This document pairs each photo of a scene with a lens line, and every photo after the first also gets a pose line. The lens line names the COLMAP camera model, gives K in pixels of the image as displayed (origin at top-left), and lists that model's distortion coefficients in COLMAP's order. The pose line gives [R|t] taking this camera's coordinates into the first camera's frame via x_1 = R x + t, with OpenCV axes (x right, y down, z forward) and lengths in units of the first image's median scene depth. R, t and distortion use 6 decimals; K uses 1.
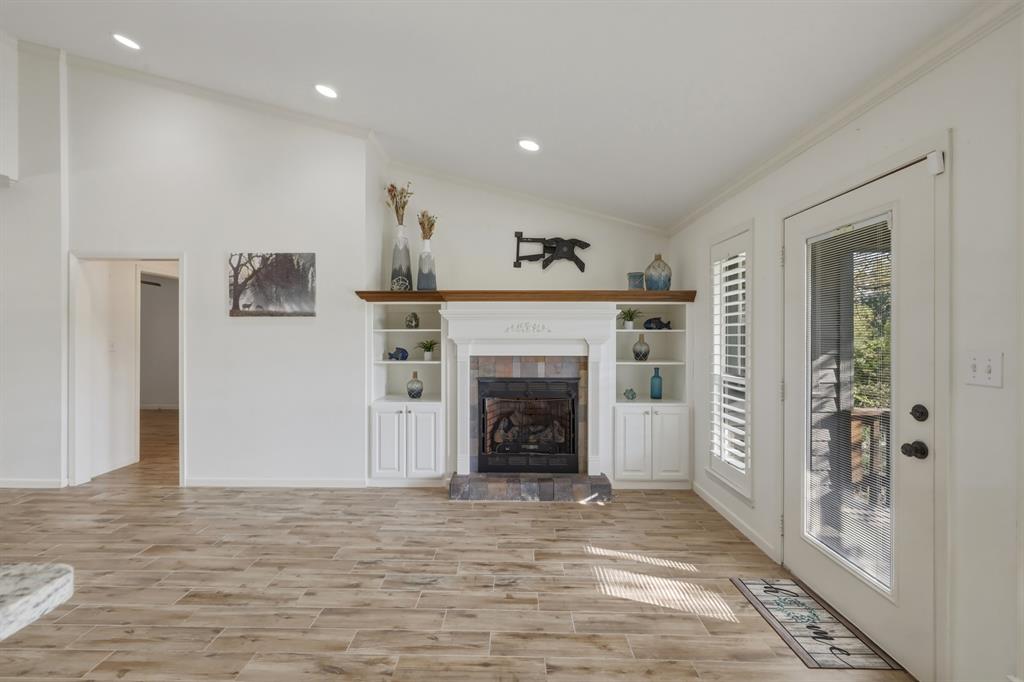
lens RADIAL K [[428.3, 0, 507.1], [0, 428.3, 335.4], [0, 0, 1]] dist [0.001224, -0.000075]
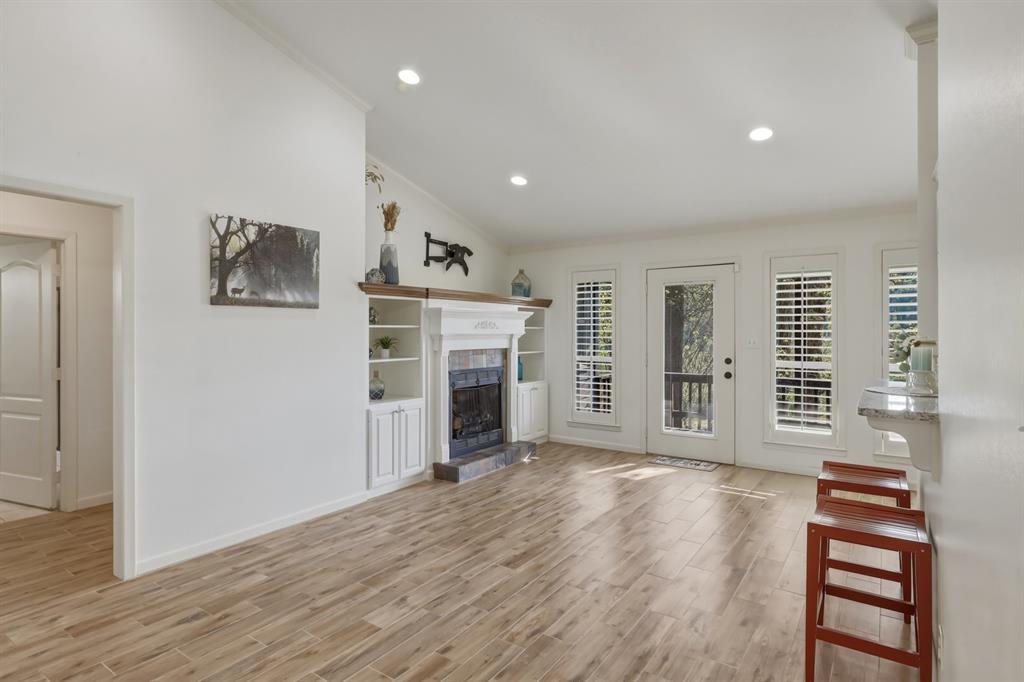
lens RADIAL K [[559.1, 0, 482.5], [0, 559.1, 333.5], [0, 0, 1]] dist [0.001224, -0.000116]
pose [[0.565982, -0.004389, 0.824406, -1.153623], [0.001215, 0.999989, 0.004490, -0.001506], [-0.824417, -0.001540, 0.565981, 0.133547]]
